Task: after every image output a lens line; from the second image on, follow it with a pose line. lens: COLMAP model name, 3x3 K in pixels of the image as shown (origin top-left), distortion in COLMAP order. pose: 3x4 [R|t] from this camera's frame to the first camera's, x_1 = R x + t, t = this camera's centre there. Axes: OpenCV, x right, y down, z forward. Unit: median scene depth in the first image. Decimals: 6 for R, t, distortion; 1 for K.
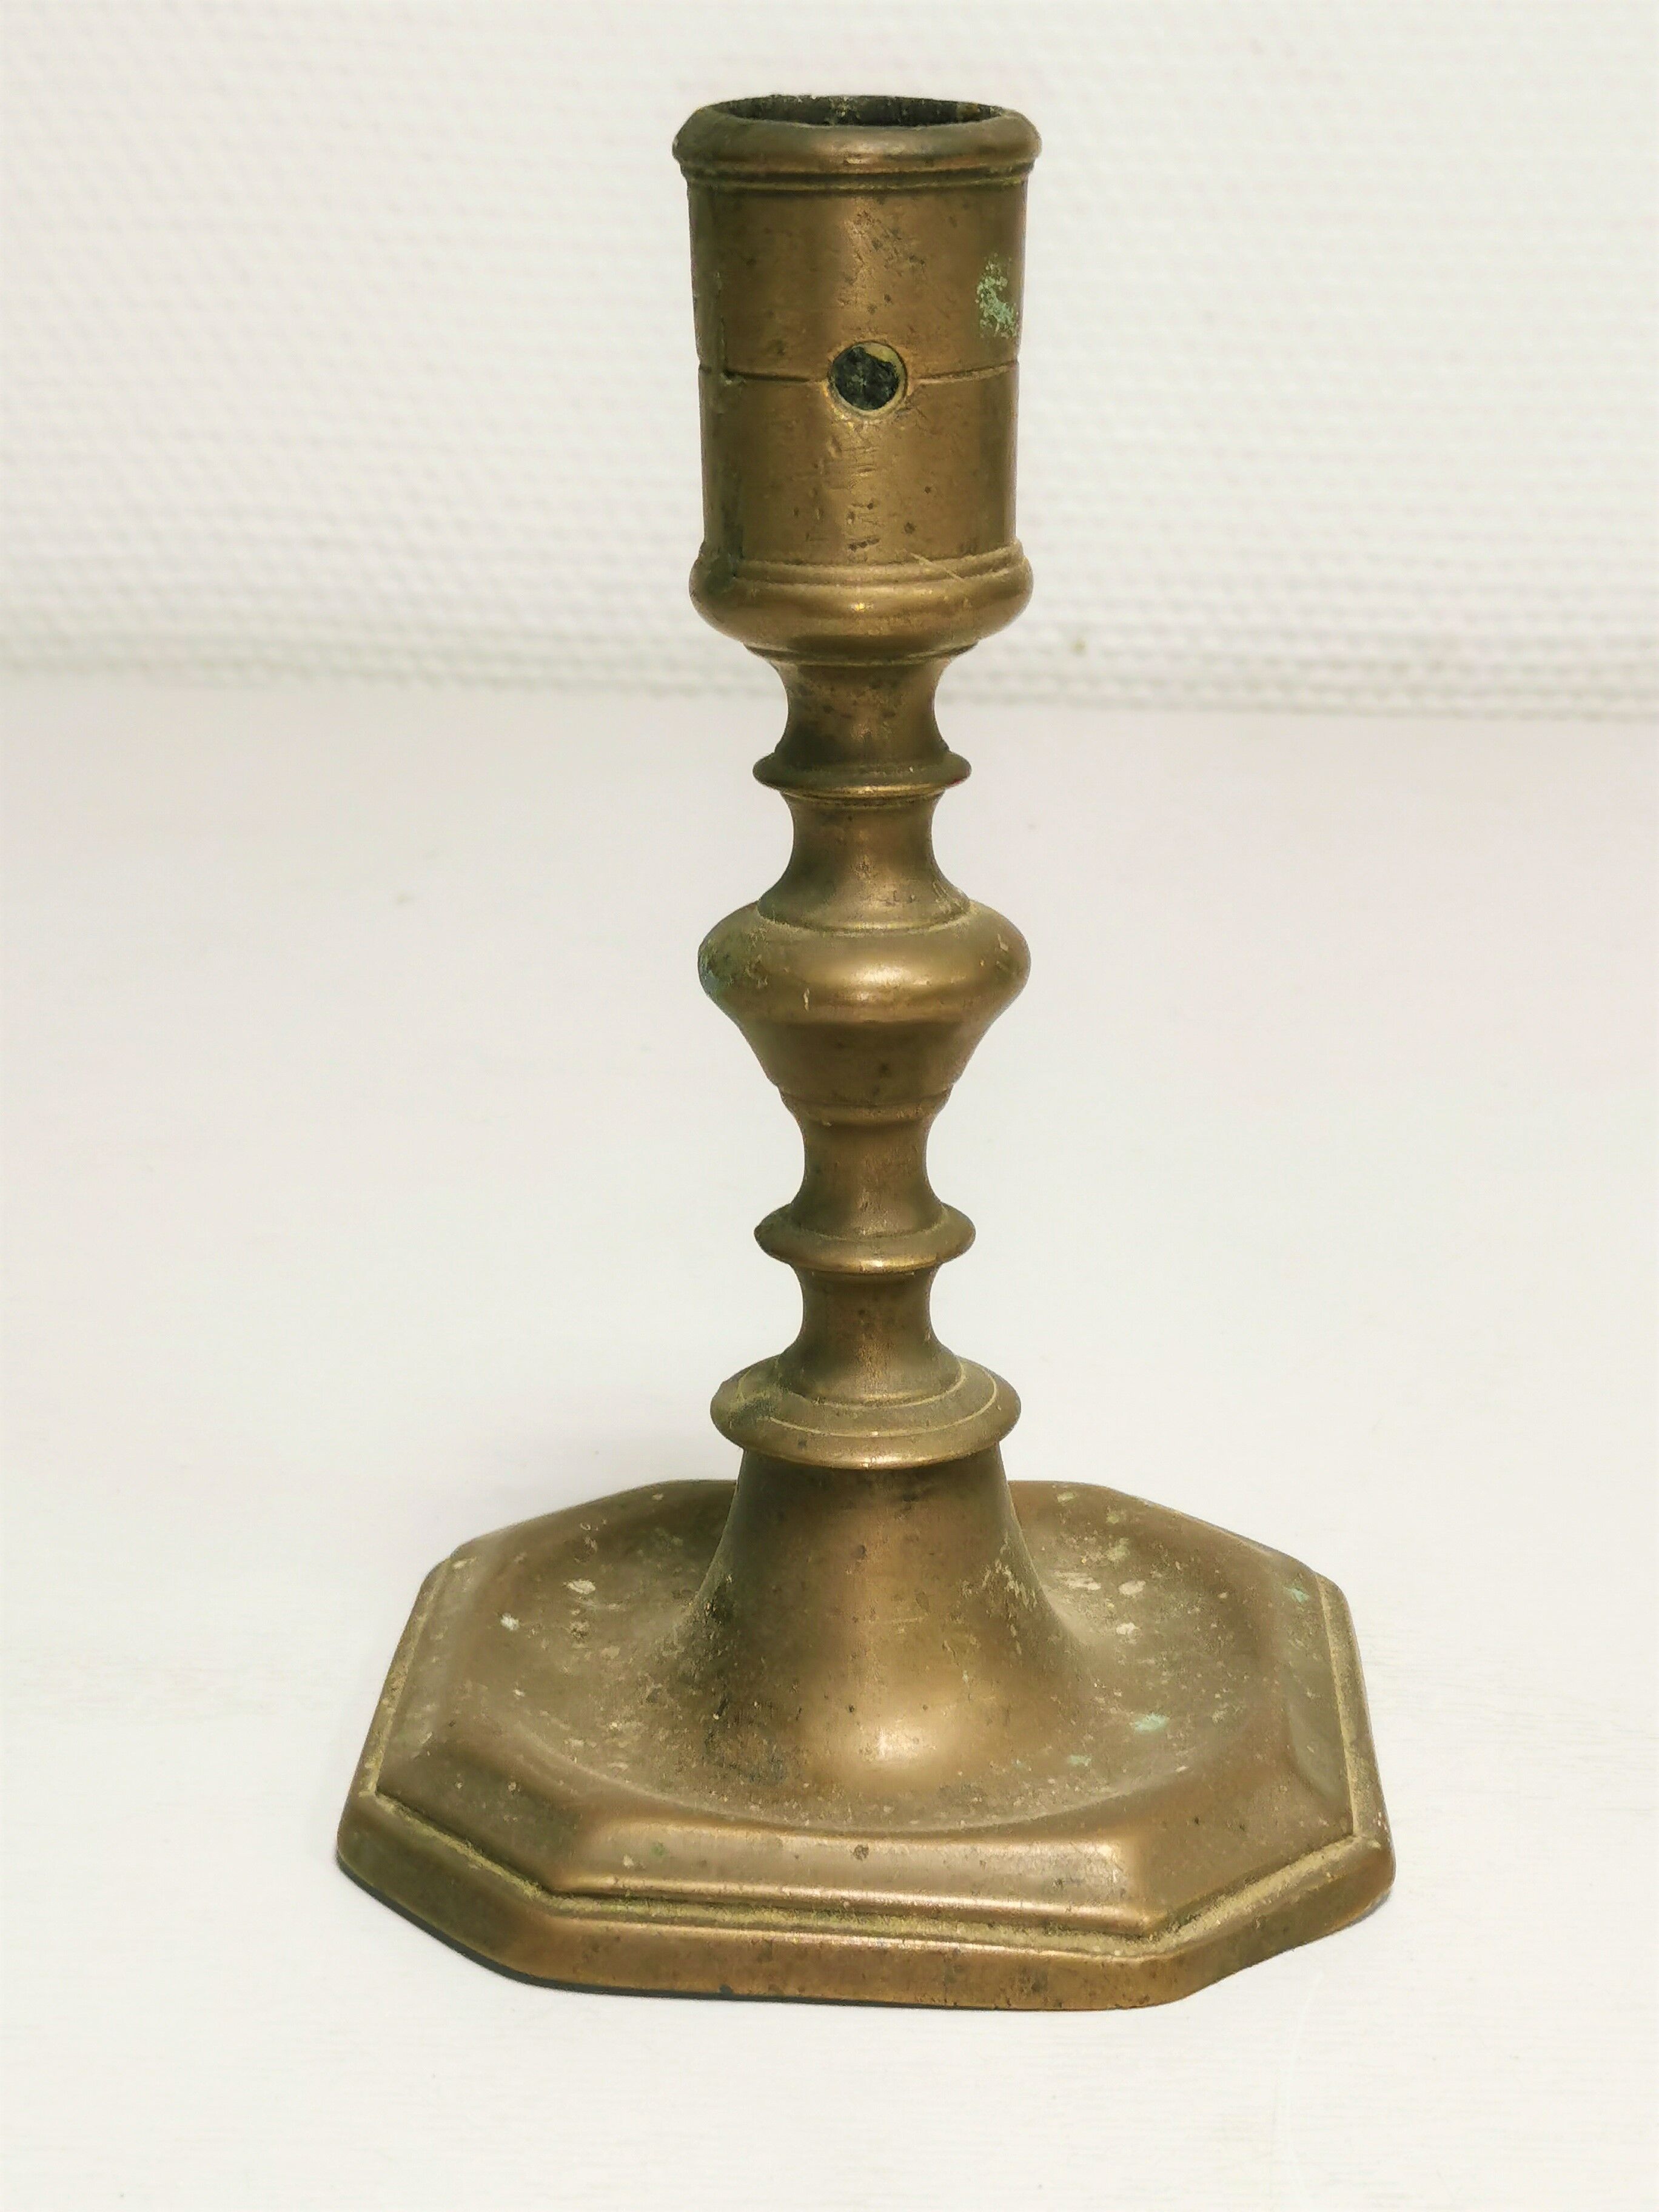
lens RADIAL K [[4432.2, 0, 834.8], [0, 4432.2, 1155.3], [0, 0, 1]] dist [0.046794, 0.000000]
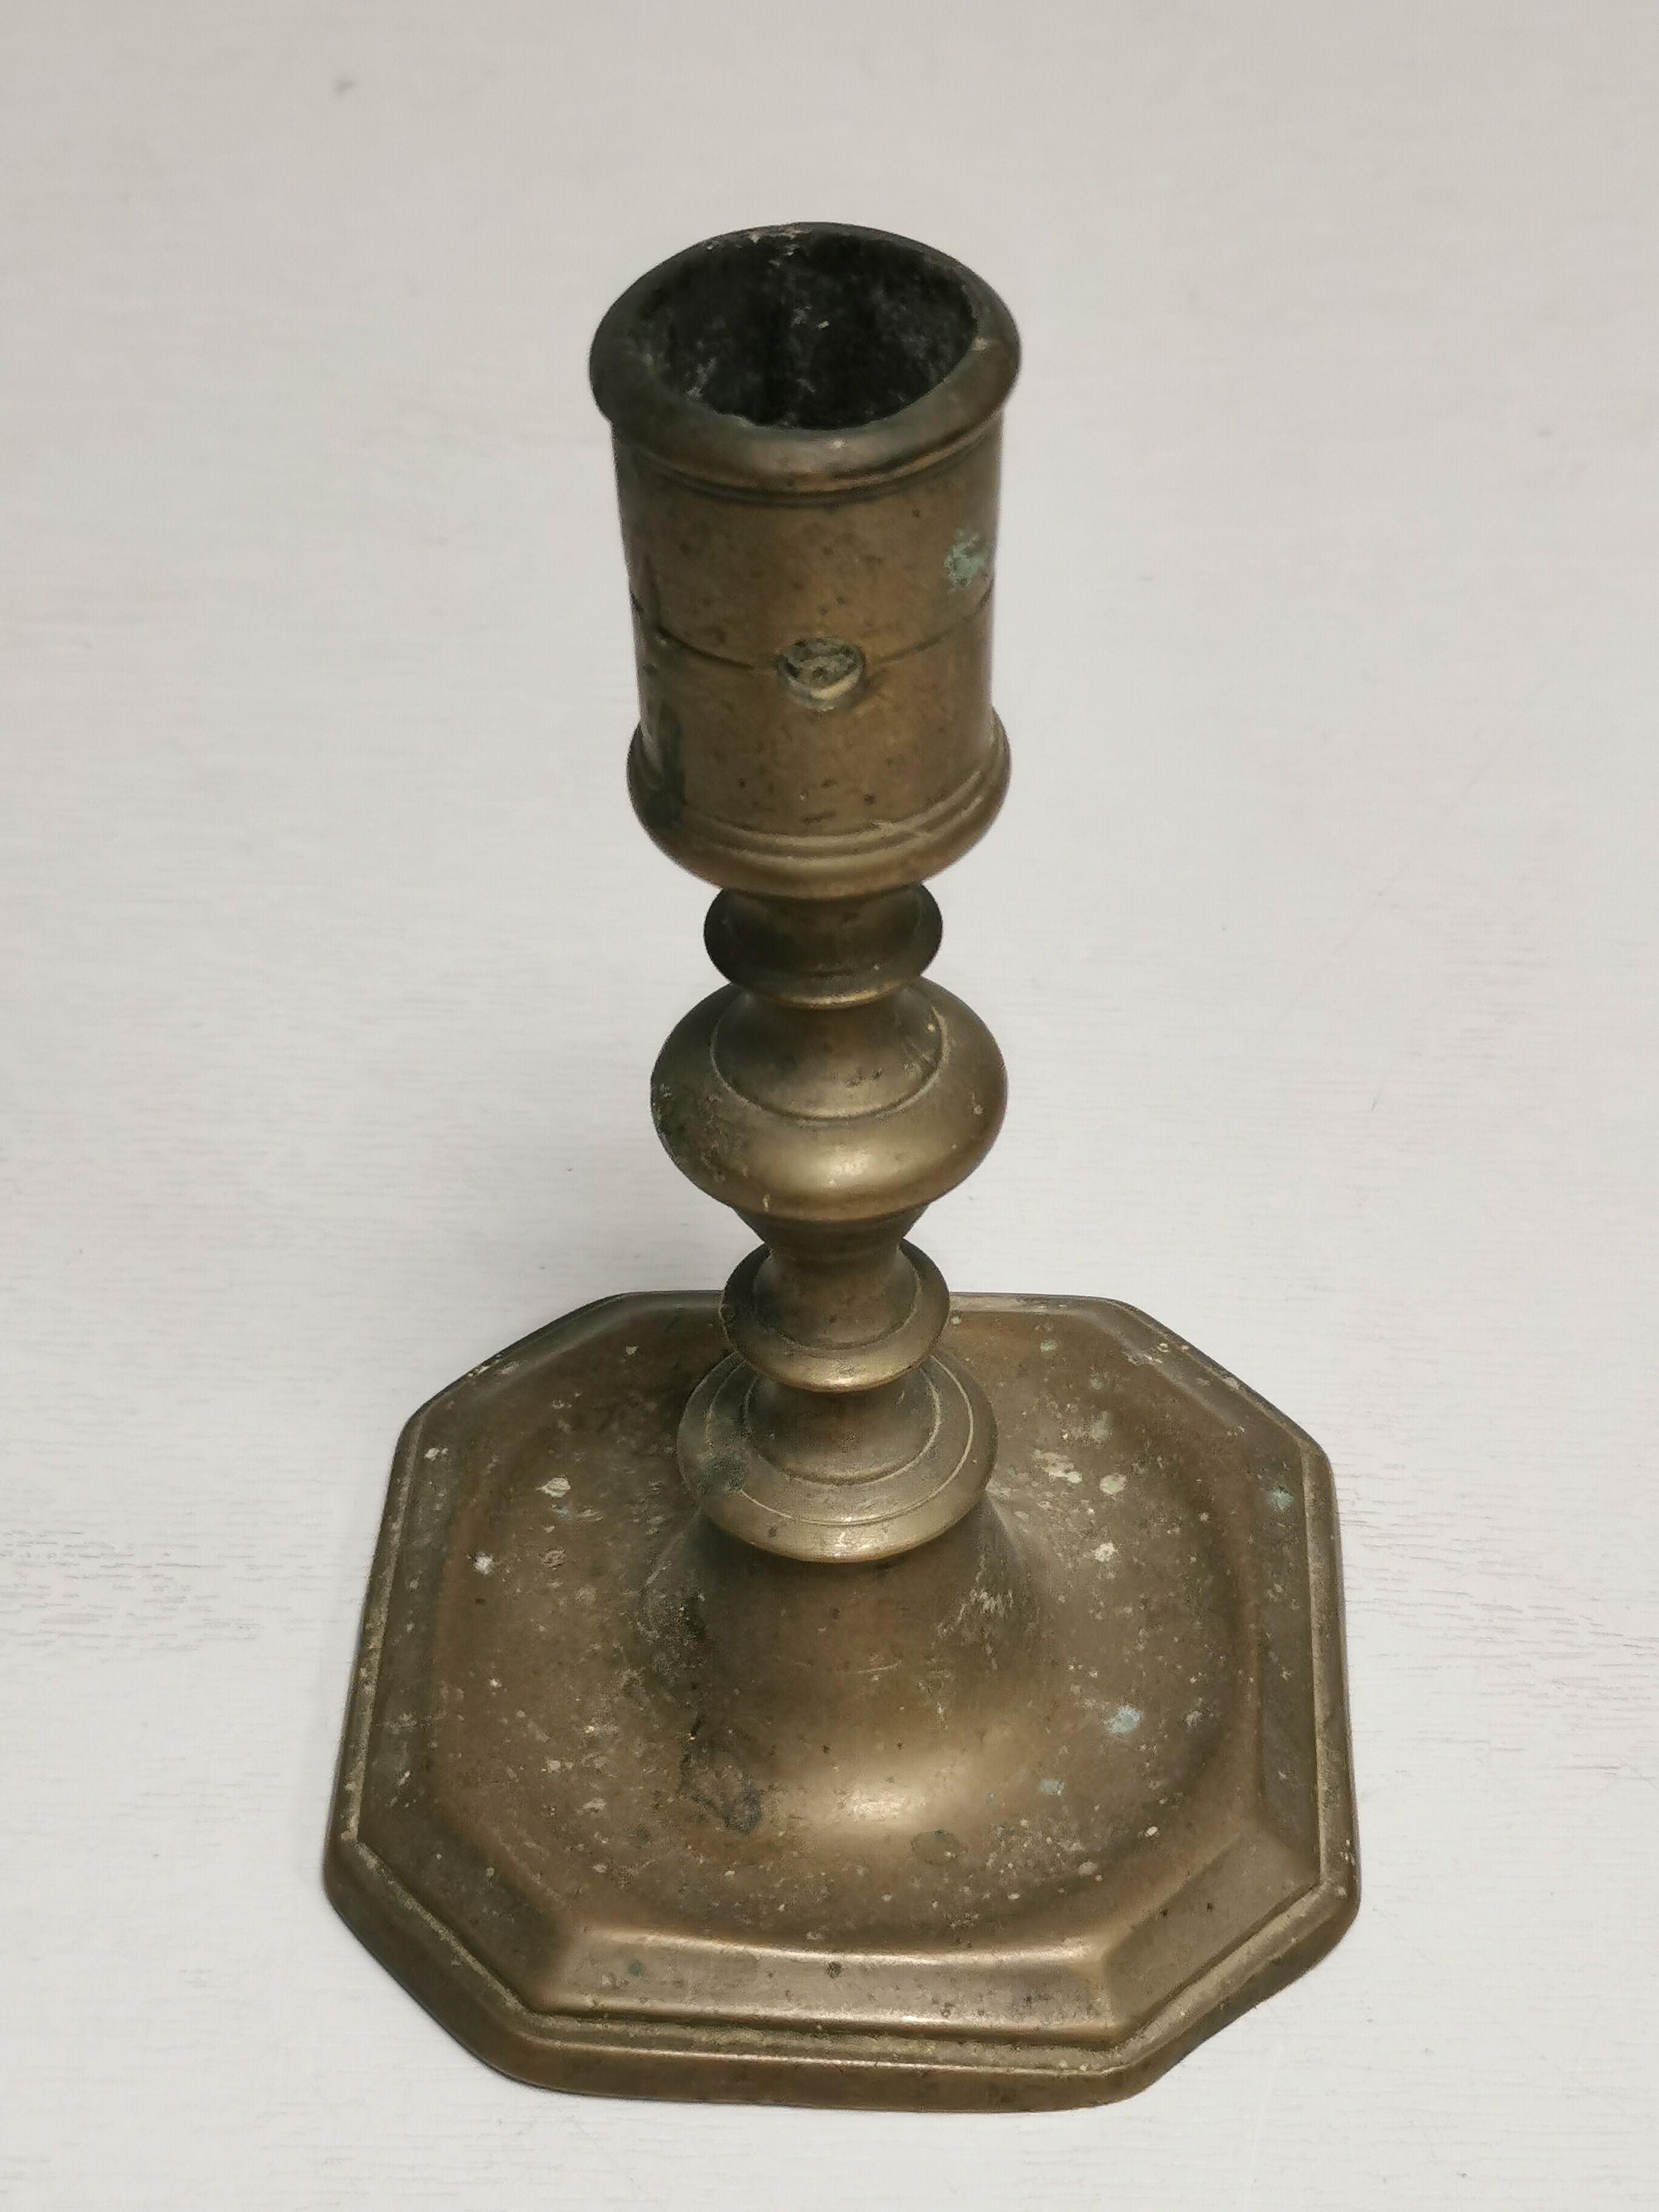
lens RADIAL K [[4432.2, 0, 833.8], [0, 4432.2, 1114.7], [0, 0, 1]] dist [0.046794, 0.000000]
pose [[0.999917, -0.007744, -0.010252, 0.017144], [0.011444, 0.899500, 0.436771, -0.446565], [0.005839, -0.436852, 0.899514, 0.160833]]
